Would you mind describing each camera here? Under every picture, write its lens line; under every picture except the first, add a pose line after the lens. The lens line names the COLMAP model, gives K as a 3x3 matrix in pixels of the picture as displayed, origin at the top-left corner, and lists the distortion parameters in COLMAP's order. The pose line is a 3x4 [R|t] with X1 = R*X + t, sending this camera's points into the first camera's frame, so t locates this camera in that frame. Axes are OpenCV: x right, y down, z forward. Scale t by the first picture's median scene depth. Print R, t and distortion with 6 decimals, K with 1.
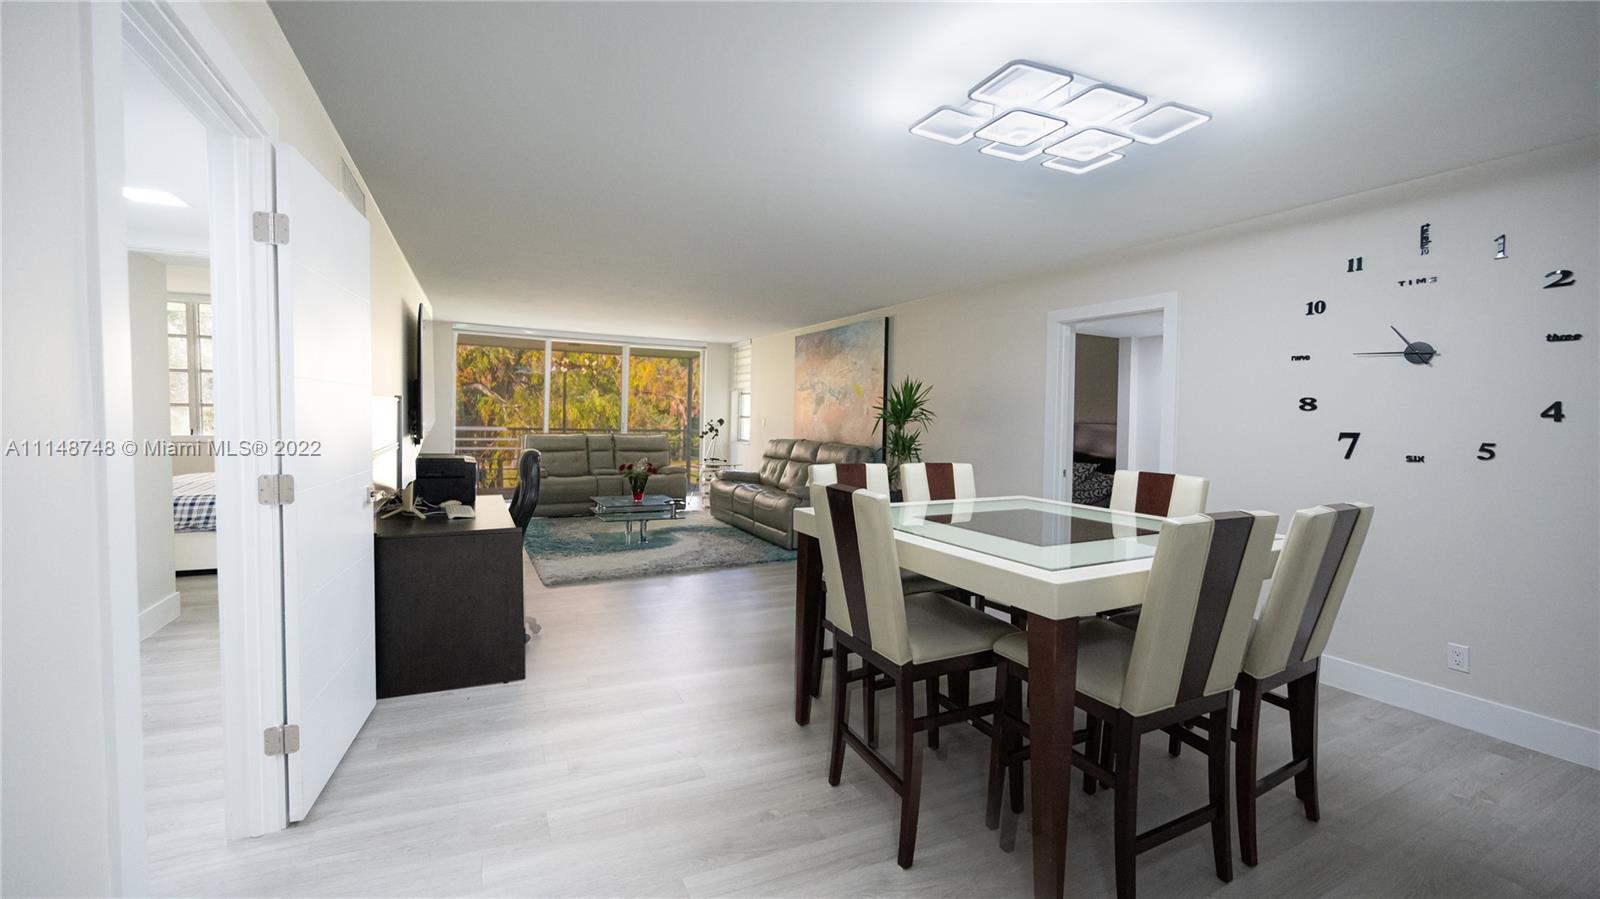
lens RADIAL K [[650.6, 0, 837.0], [0, 650.6, 413.0], [0, 0, 1]] dist [-0.000038, -0.000050]
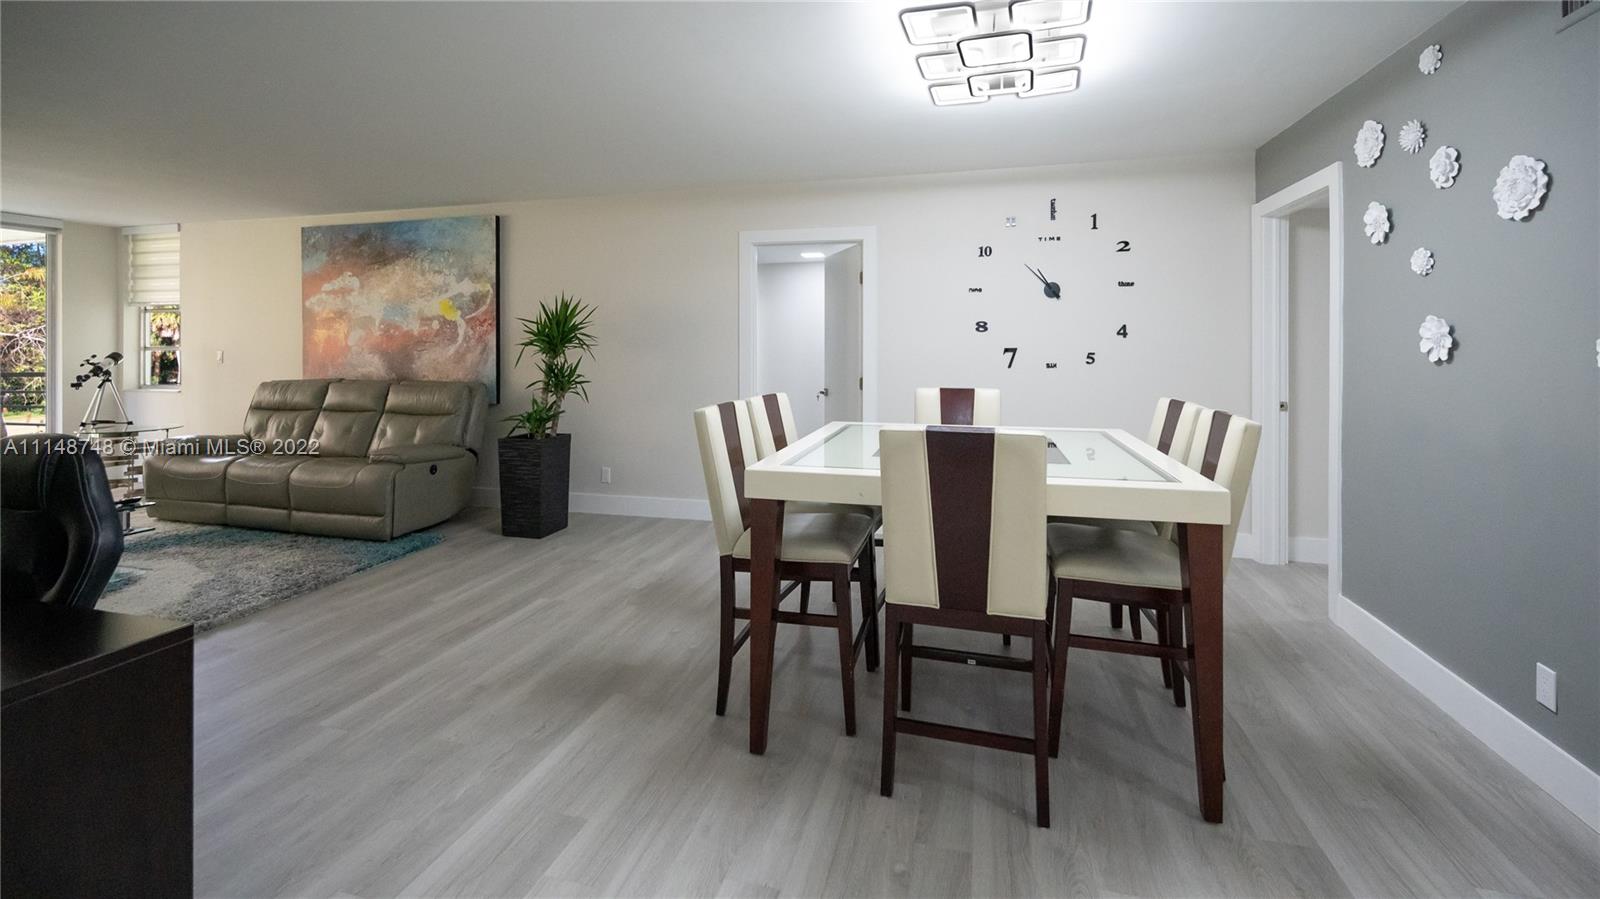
lens RADIAL K [[671.2, 0, 804.9], [0, 671.2, 325.2], [0, 0, 1]] dist [0.000736, 0.000062]
pose [[0.701539, -0.001440, 0.712629, -0.279870], [0.011877, 0.999883, -0.009673, -0.004619], [-0.712532, 0.015250, 0.701474, 0.199317]]
